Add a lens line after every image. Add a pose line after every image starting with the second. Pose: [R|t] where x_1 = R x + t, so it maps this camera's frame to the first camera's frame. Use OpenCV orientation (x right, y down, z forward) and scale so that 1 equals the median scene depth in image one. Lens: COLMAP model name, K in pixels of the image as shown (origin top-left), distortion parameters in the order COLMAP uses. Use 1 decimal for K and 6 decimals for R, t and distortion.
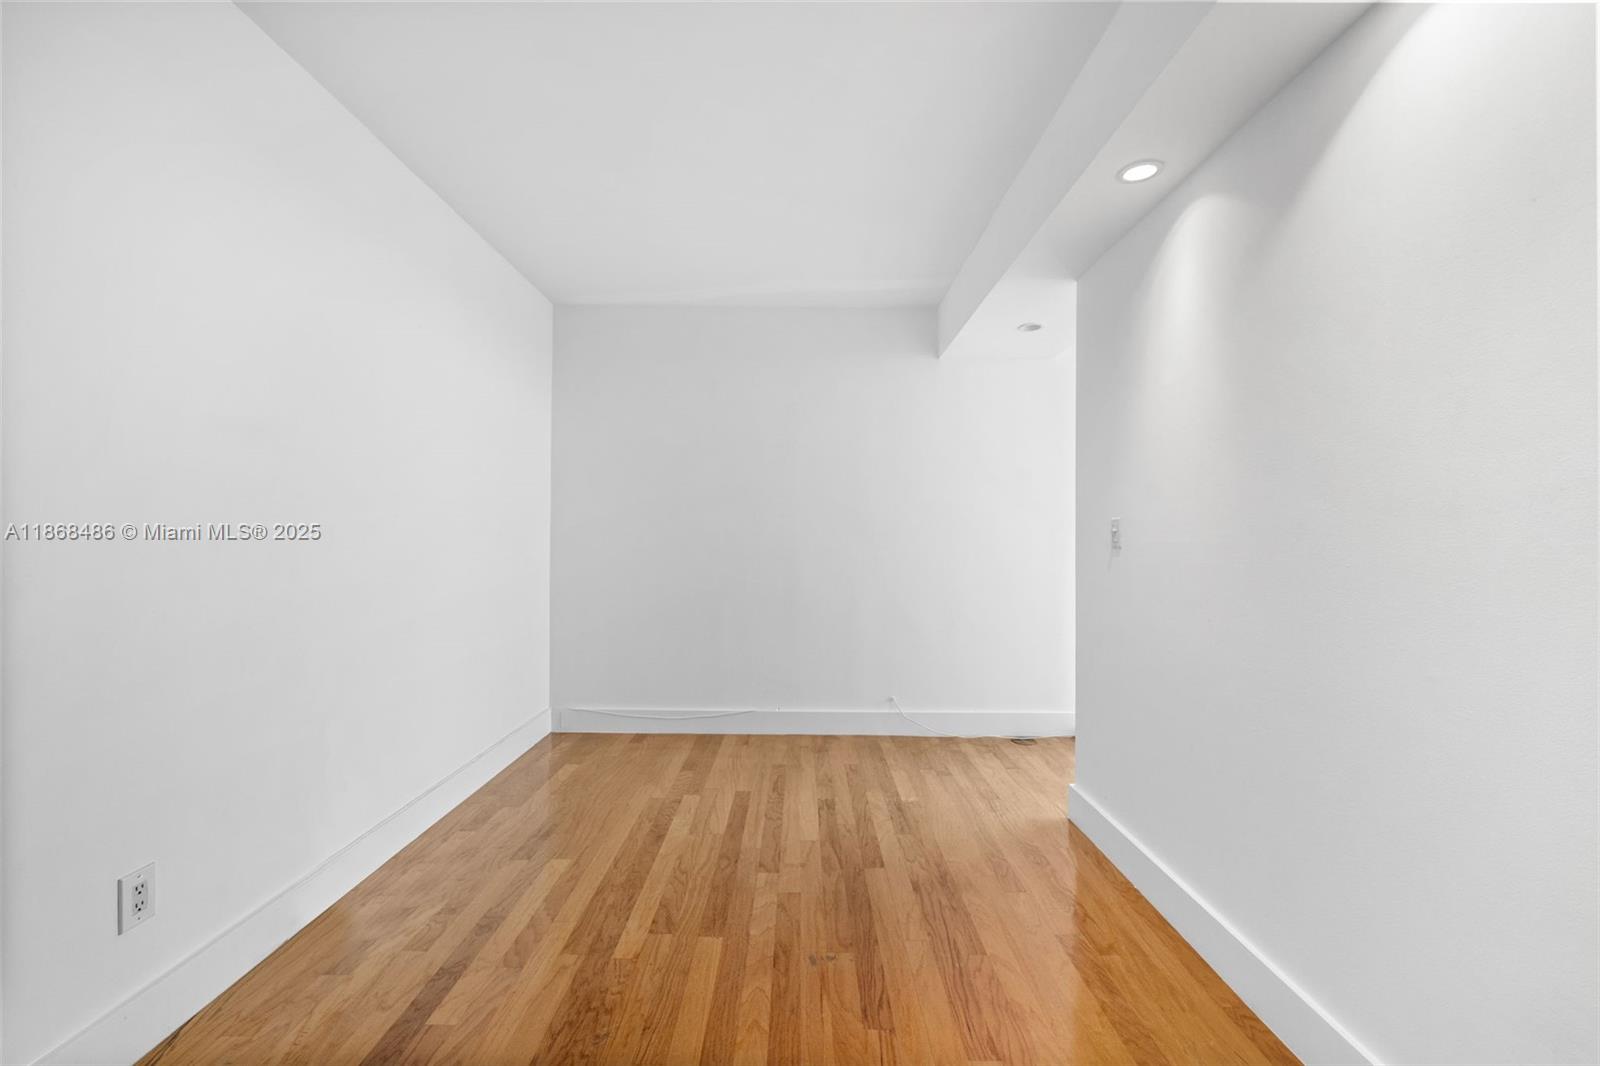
lens RADIAL K [[620.9, 0, 793.0], [0, 620.9, 537.8], [0, 0, 1]] dist [-0.020201, -0.000208]
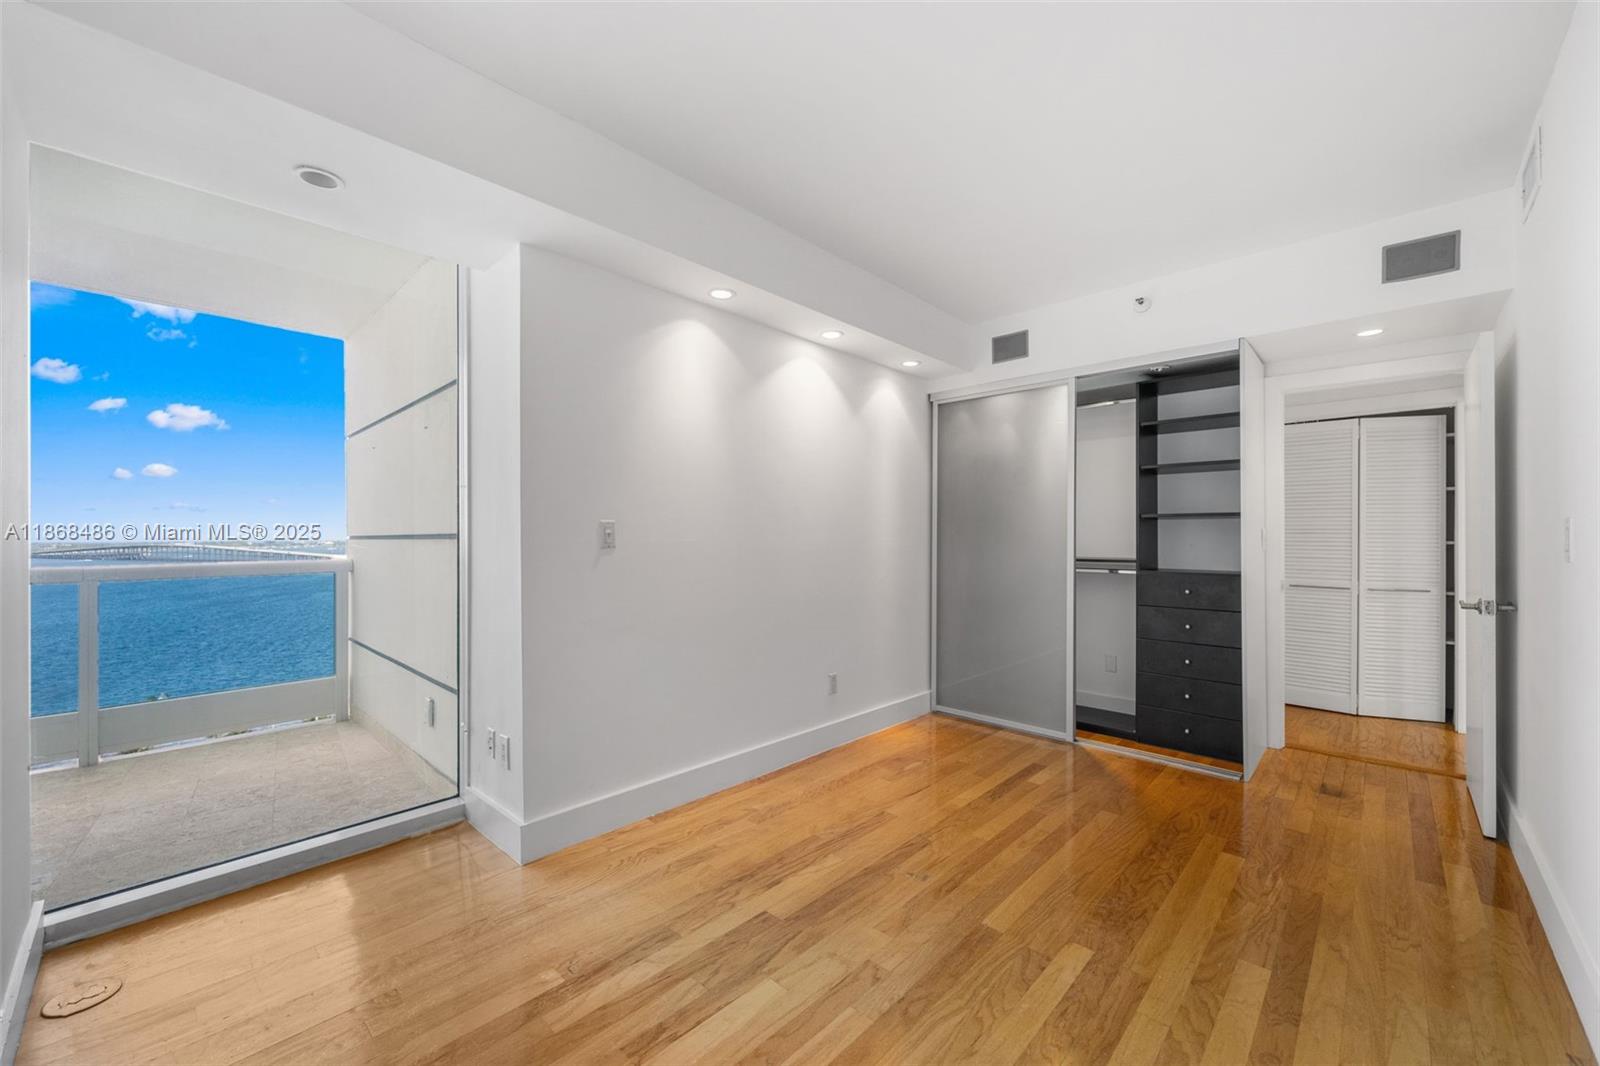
lens RADIAL K [[620.9, 0, 791.3], [0, 620.9, 534.9], [0, 0, 1]] dist [-0.020201, -0.000208]
pose [[-0.722054, 0.001508, 0.691835, -0.535792], [-0.001333, 0.999993, -0.003572, -0.003074], [-0.691836, -0.003501, -0.722046, 1.756532]]
